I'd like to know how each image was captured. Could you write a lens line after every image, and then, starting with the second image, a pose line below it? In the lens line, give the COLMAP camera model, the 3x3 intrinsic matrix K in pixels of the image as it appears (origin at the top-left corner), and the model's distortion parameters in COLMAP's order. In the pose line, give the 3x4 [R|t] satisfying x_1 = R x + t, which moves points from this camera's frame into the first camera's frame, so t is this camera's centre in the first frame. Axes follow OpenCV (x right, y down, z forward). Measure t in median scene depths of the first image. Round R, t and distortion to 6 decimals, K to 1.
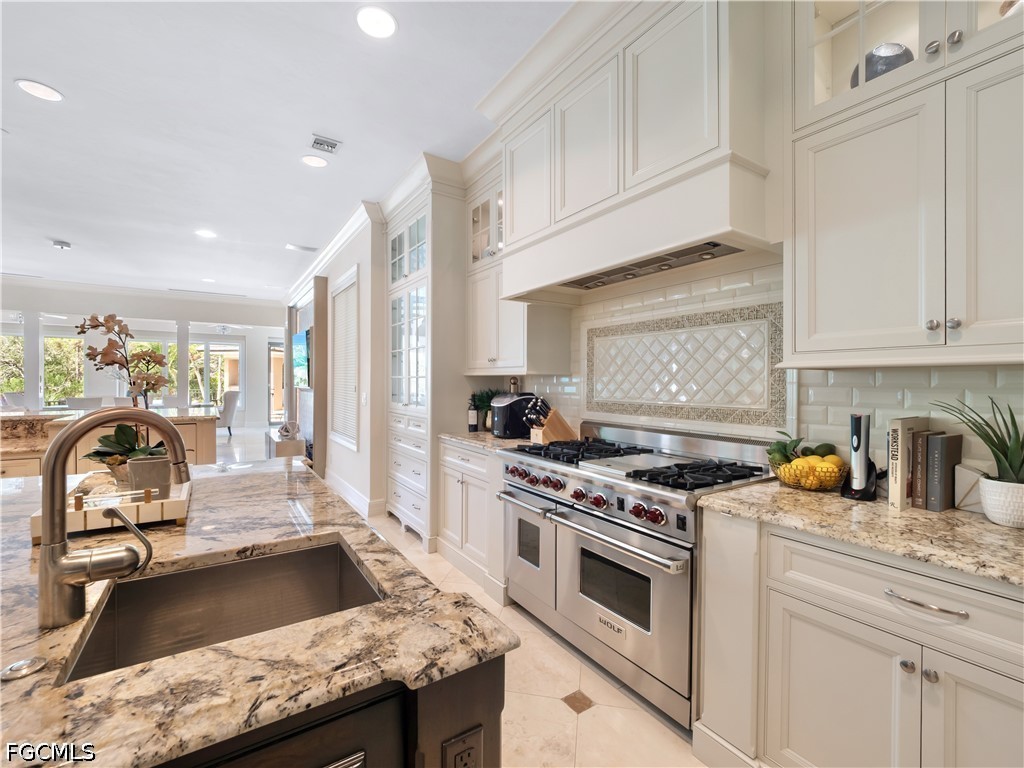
lens RADIAL K [[432.0, 0, 511.1], [0, 432.0, 381.5], [0, 0, 1]] dist [-0.003453, -0.000951]
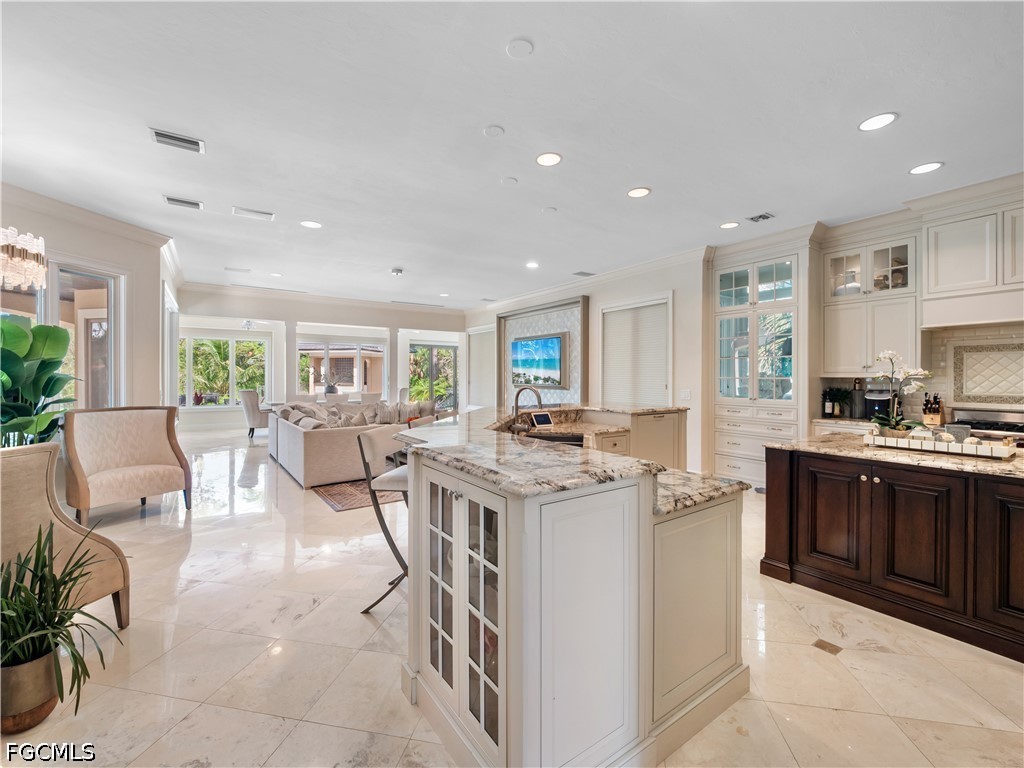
lens RADIAL K [[432.0, 0, 512.5], [0, 432.0, 377.8], [0, 0, 1]] dist [-0.003453, -0.000951]
pose [[0.999956, -0.004182, 0.008433, -1.126555], [0.004203, 0.999988, -0.002434, -0.014210], [-0.008423, 0.002469, 0.999961, -0.375414]]
